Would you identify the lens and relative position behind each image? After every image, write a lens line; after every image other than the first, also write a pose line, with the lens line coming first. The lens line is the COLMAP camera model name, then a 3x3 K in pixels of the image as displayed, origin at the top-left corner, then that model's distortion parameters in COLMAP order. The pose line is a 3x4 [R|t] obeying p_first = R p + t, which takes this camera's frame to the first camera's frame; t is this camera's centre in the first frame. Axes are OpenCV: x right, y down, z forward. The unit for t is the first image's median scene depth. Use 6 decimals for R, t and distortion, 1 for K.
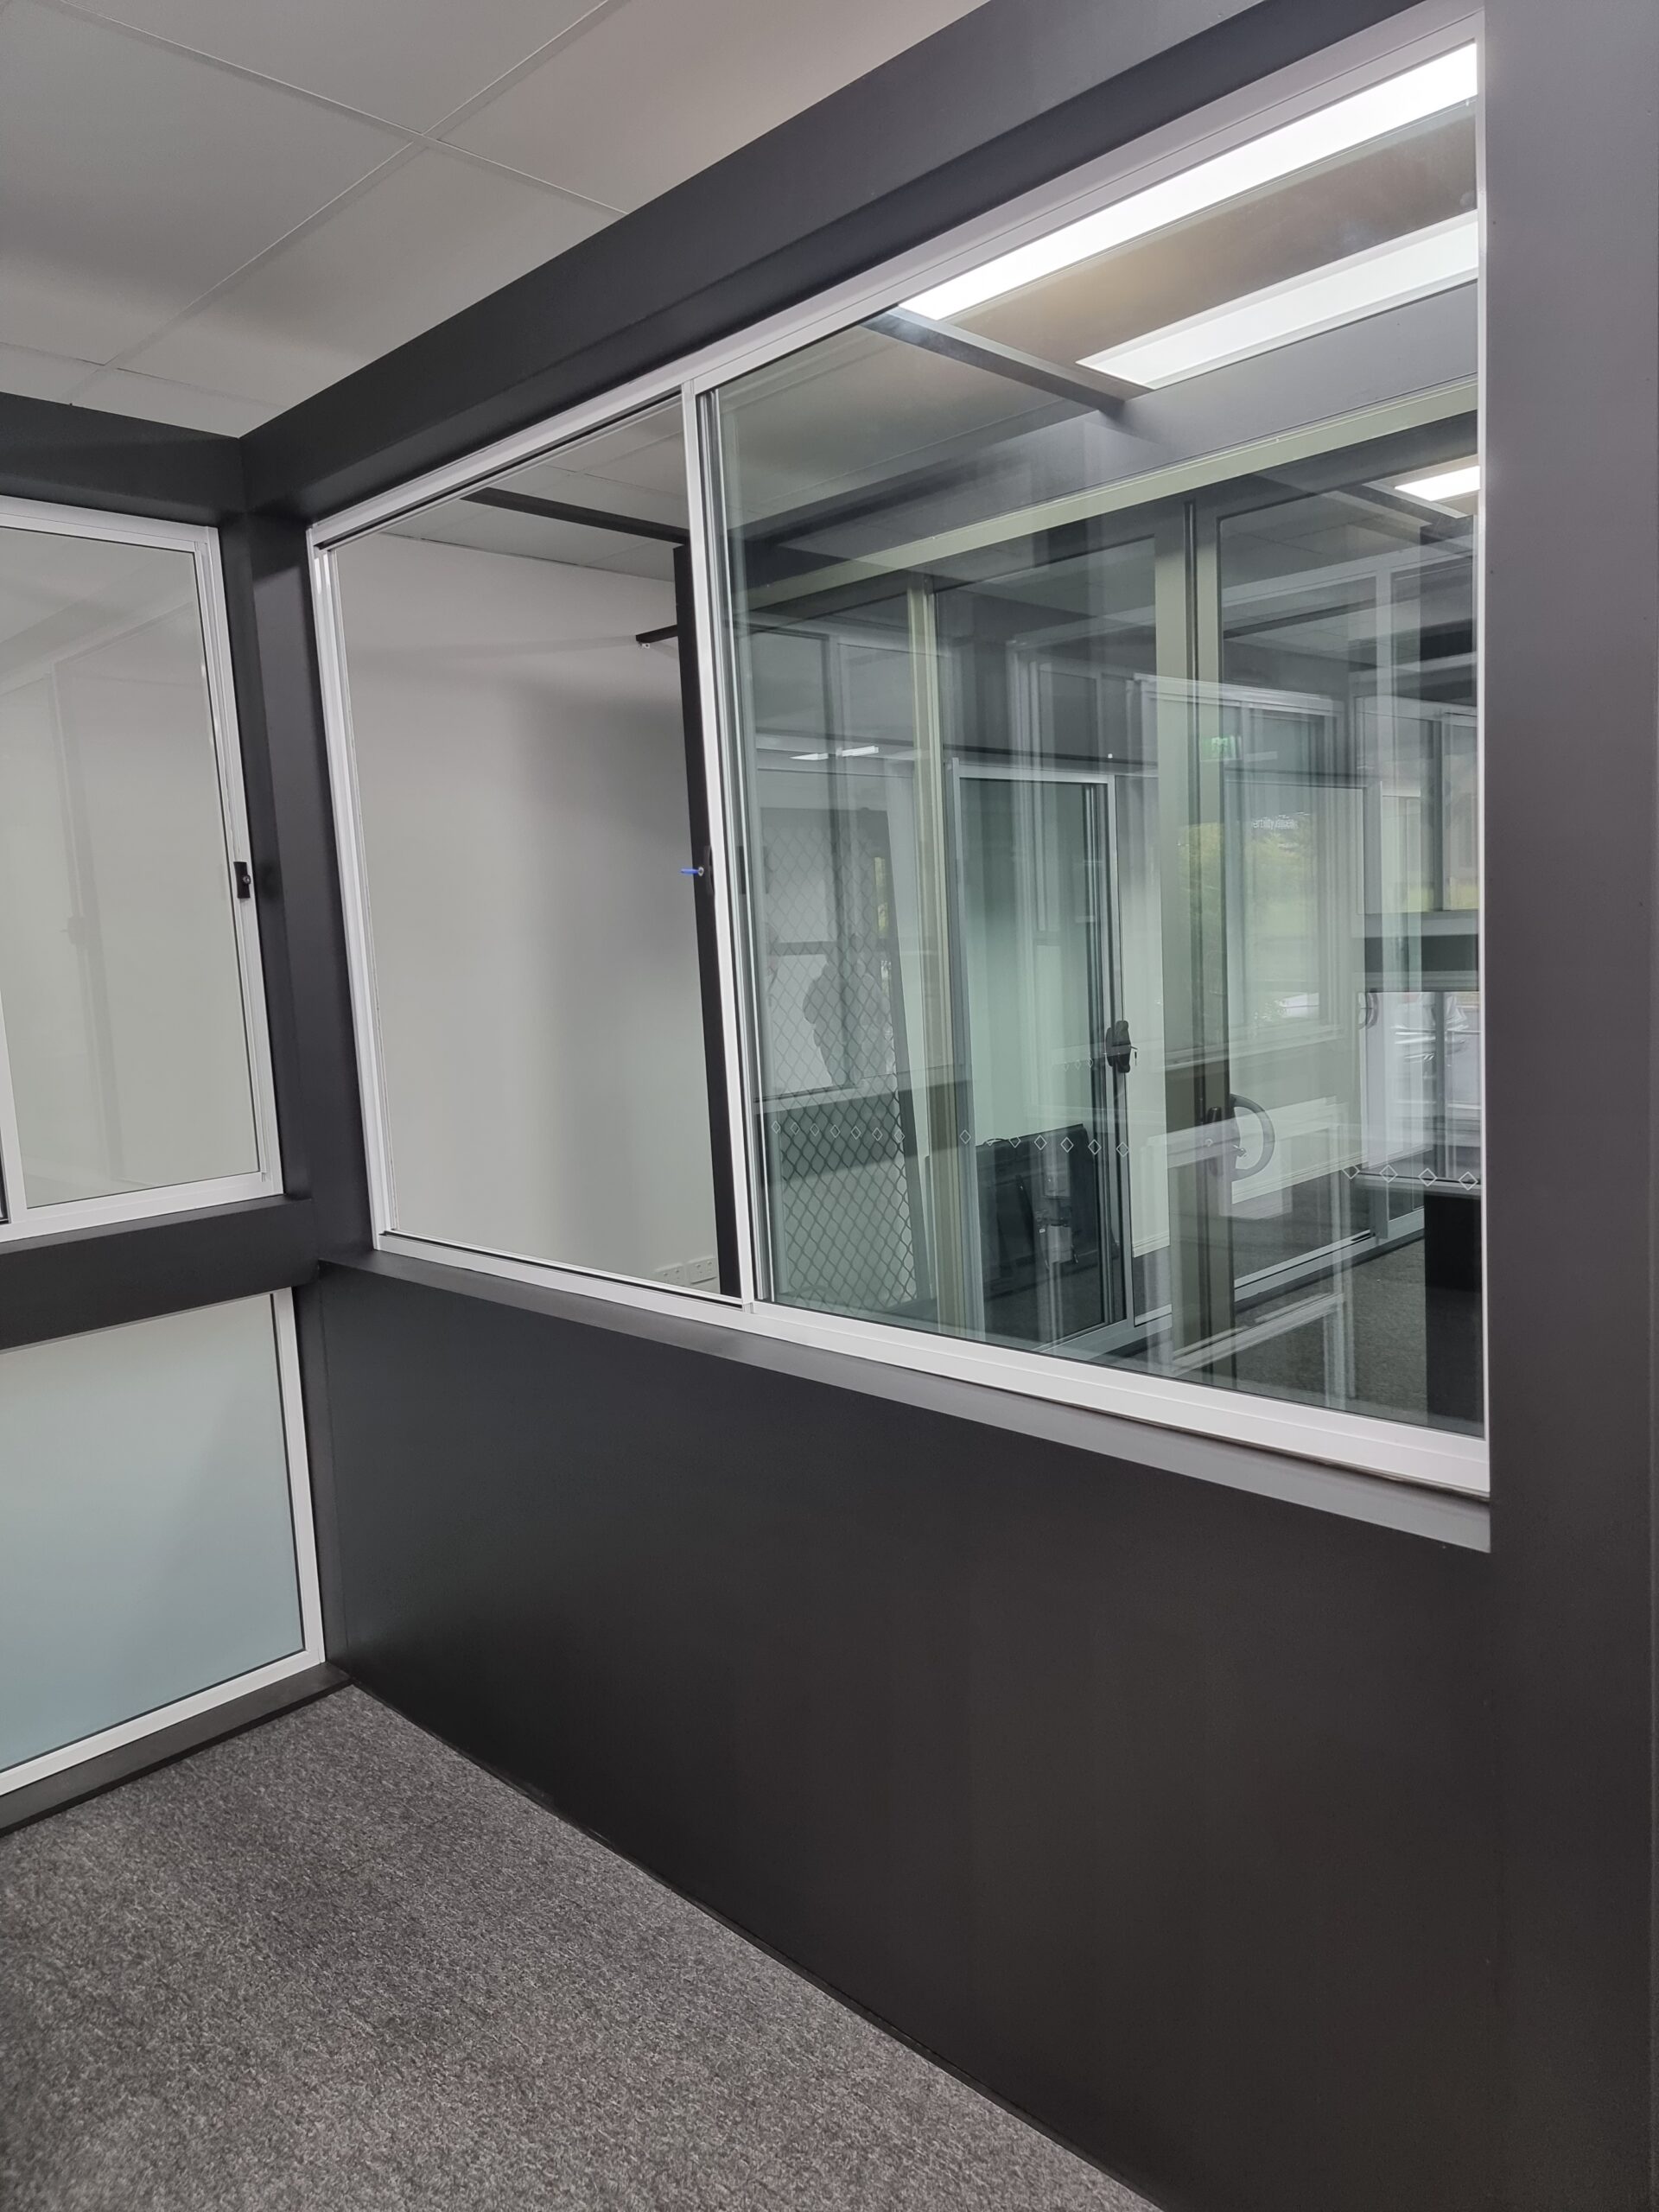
lens RADIAL K [[1516.1, 0, 816.4], [0, 1516.1, 1109.7], [0, 0, 1]] dist [0.100956, -0.093520]
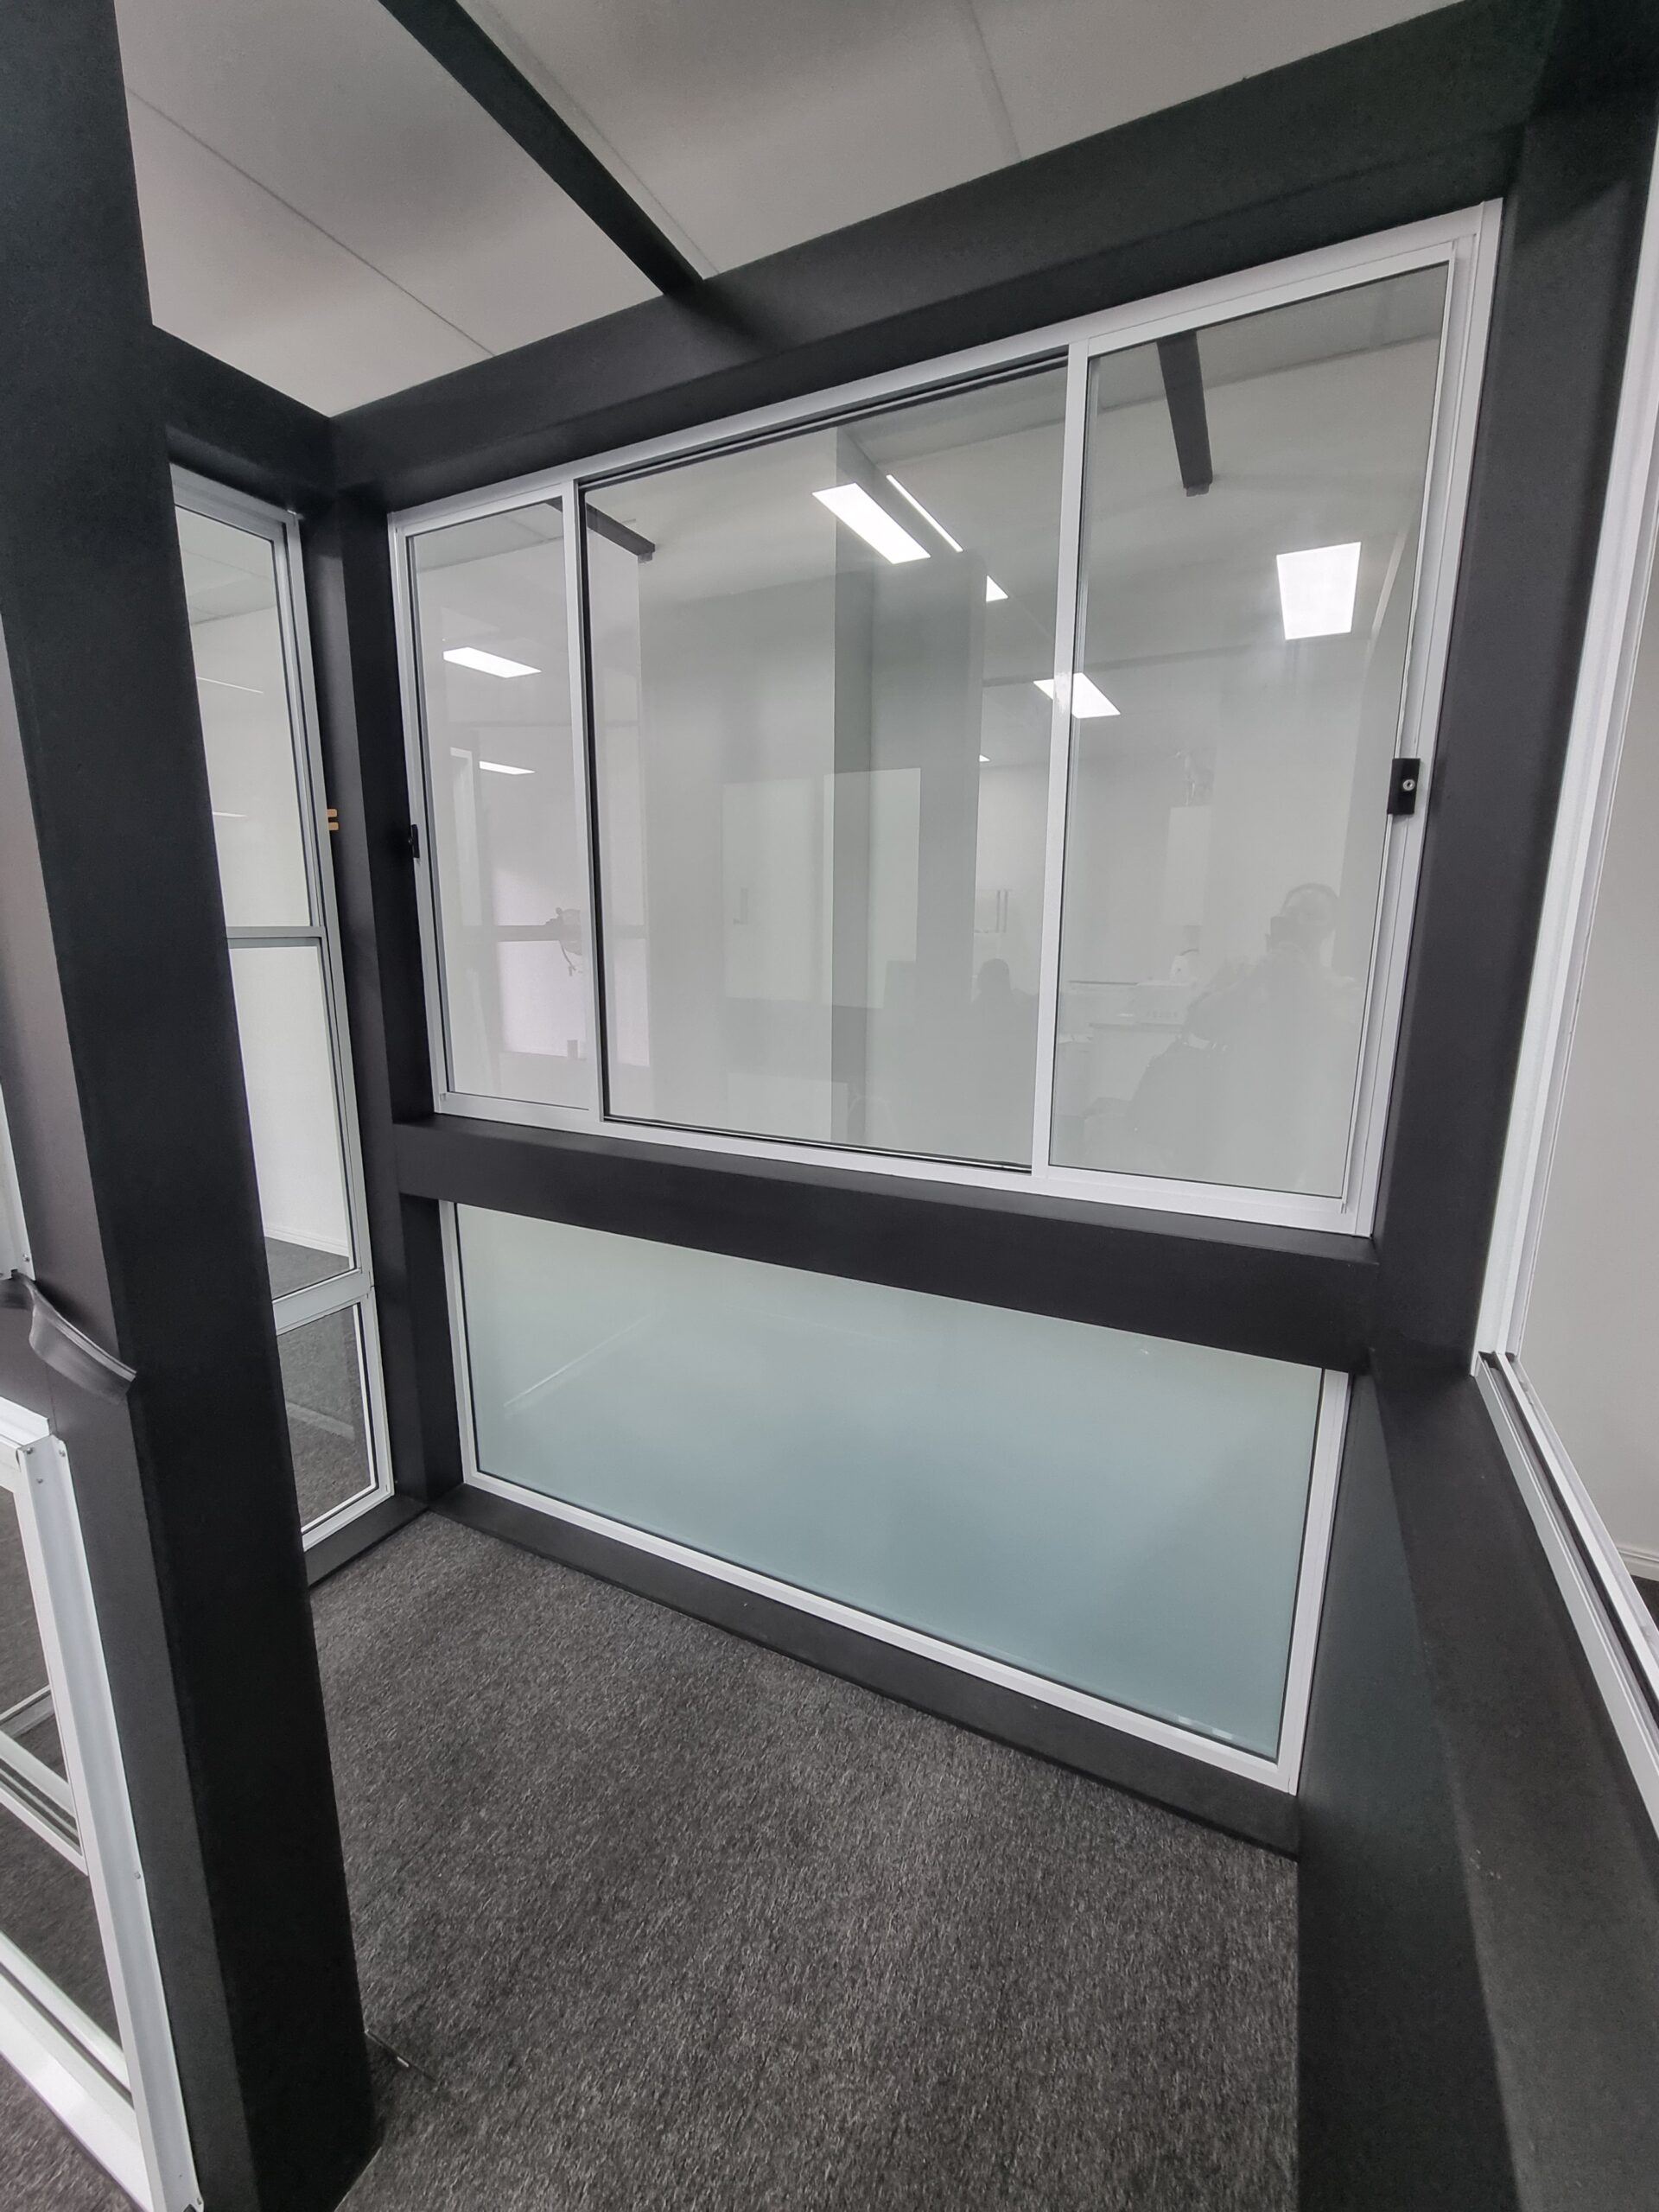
lens RADIAL K [[908.0, 0, 818.6], [0, 908.0, 1110.0], [0, 0, 1]] dist [-0.000097, -0.000490]
pose [[0.306601, 0.245160, -0.919724, -0.063009], [-0.127617, 0.968125, 0.215518, -0.084083], [0.943244, 0.051295, 0.328114, 0.813687]]
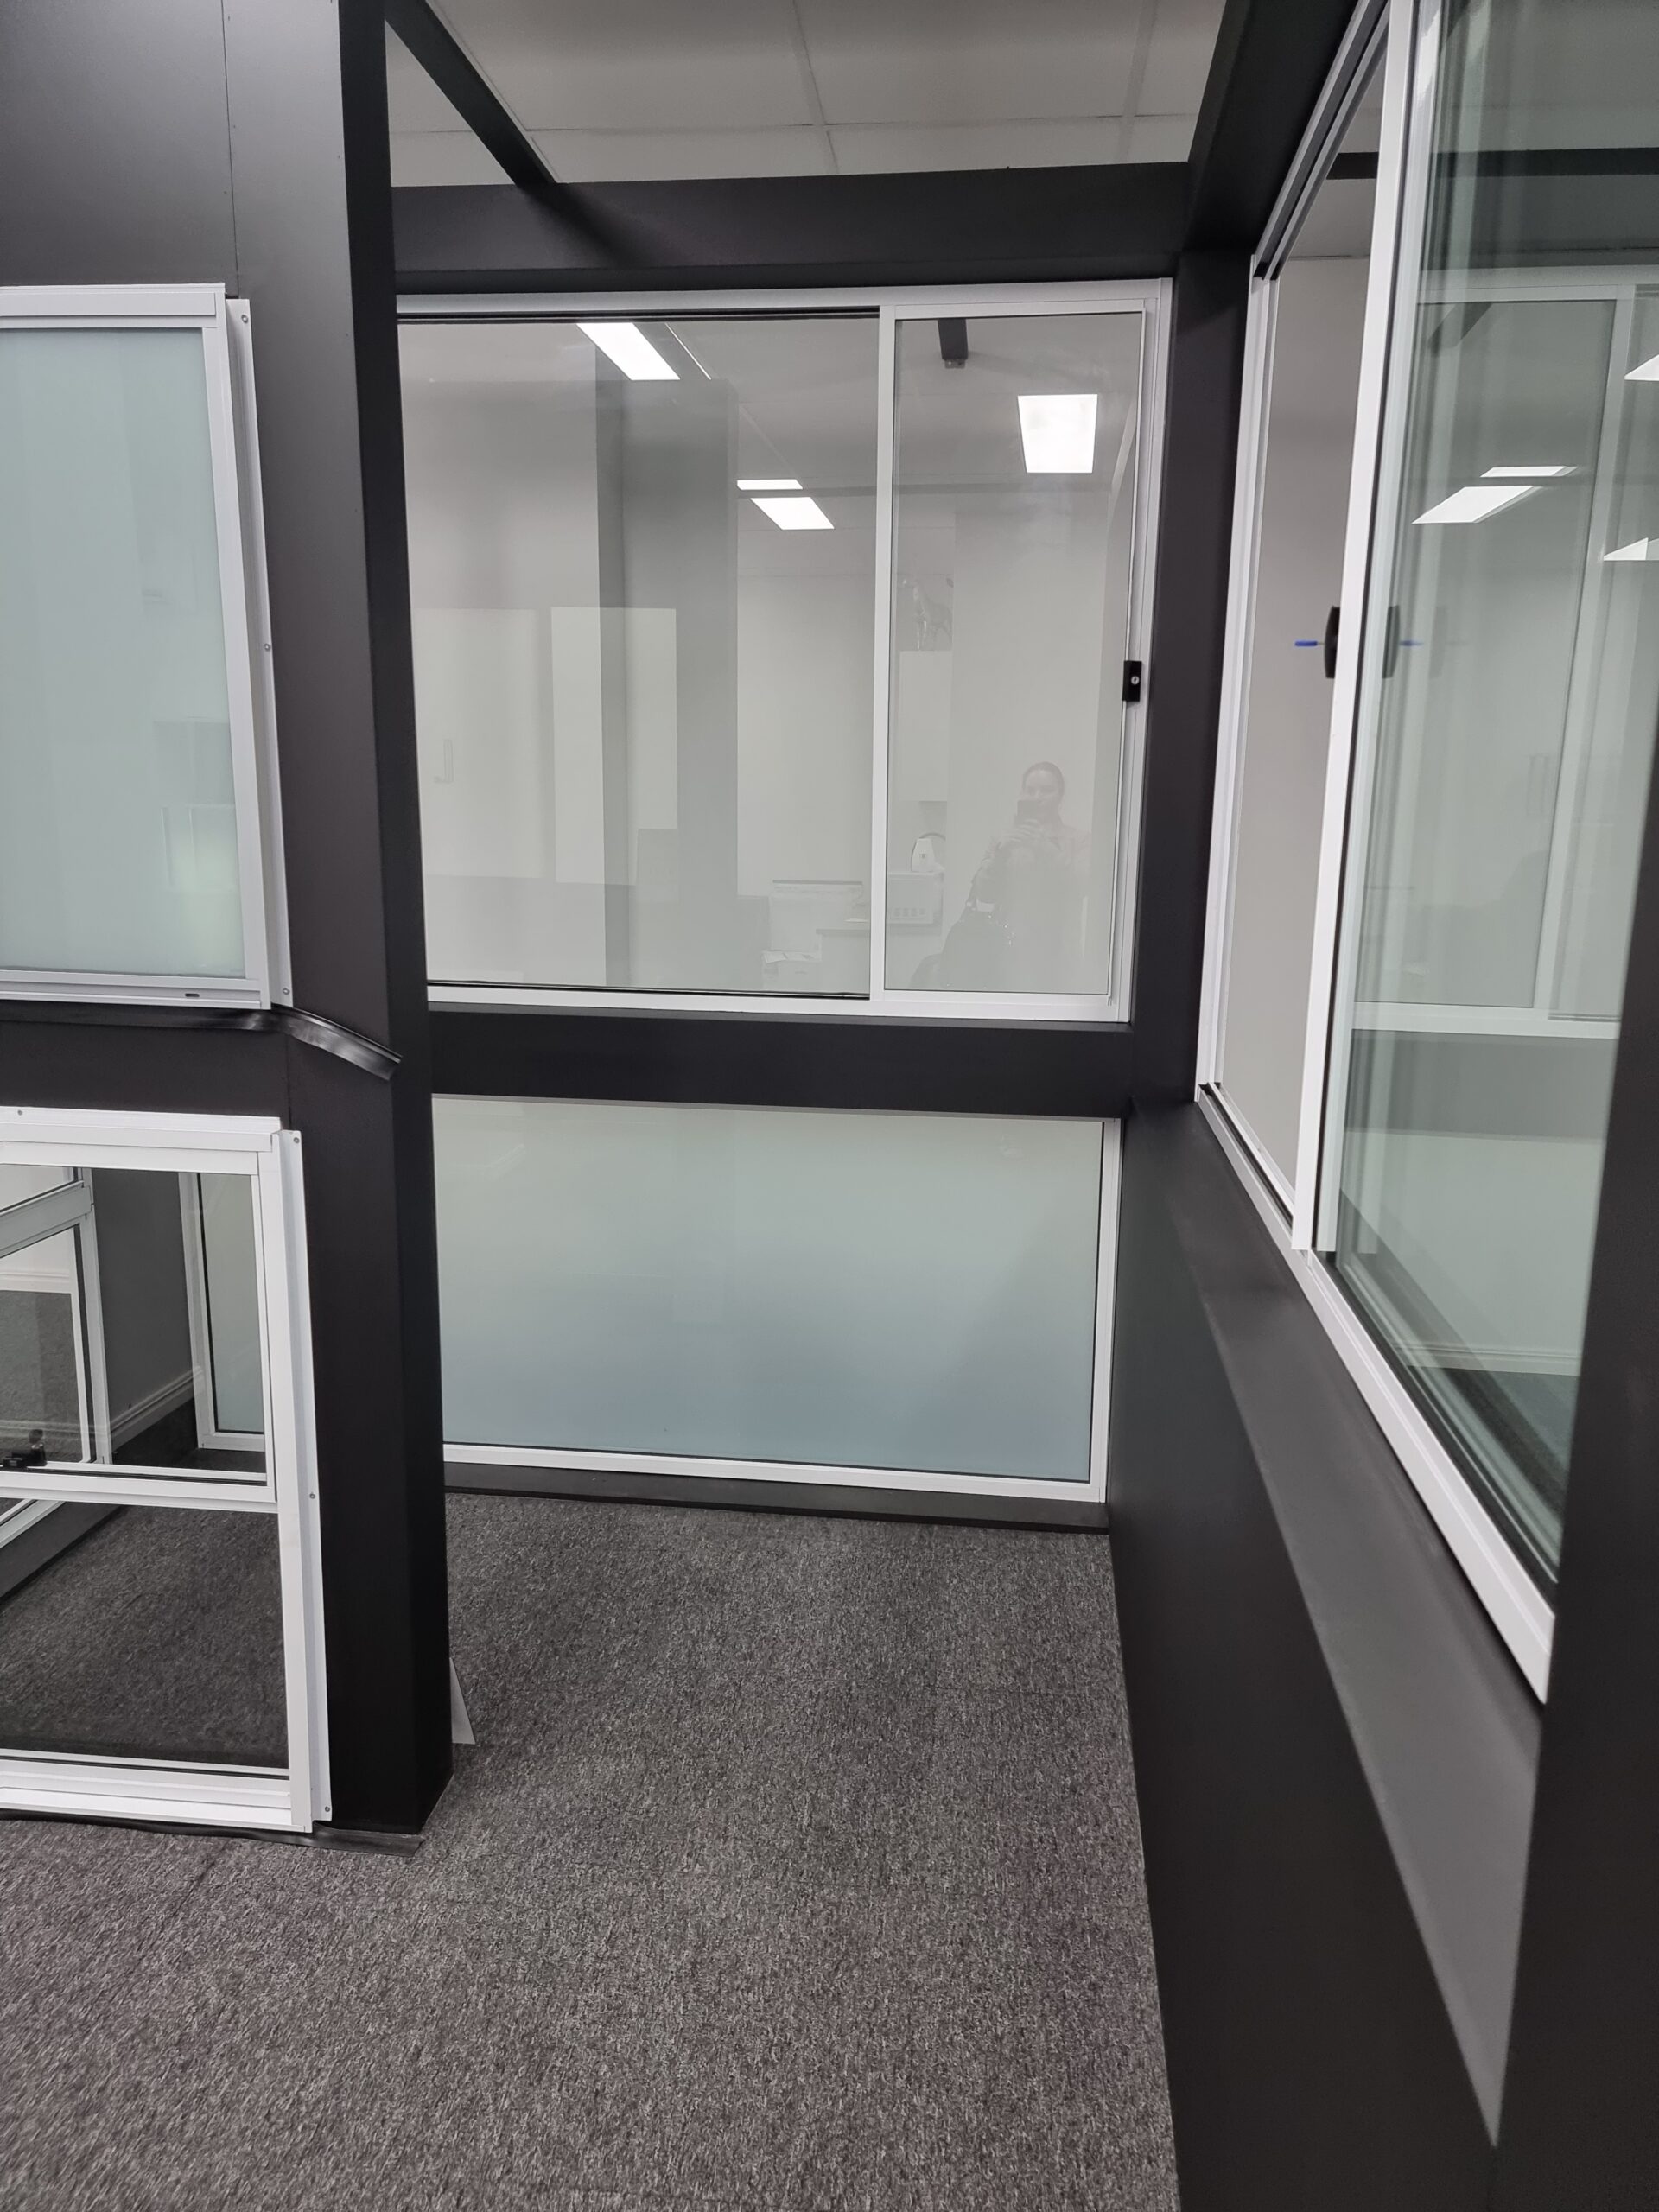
lens RADIAL K [[1528.4, 0, 841.2], [0, 1528.4, 1110.5], [0, 0, 1]] dist [0.101682, -0.073795]
pose [[0.613344, 0.212676, -0.760644, 0.372164], [-0.138511, 0.977103, 0.161510, -0.028210], [0.777576, 0.006296, 0.628757, 0.350474]]
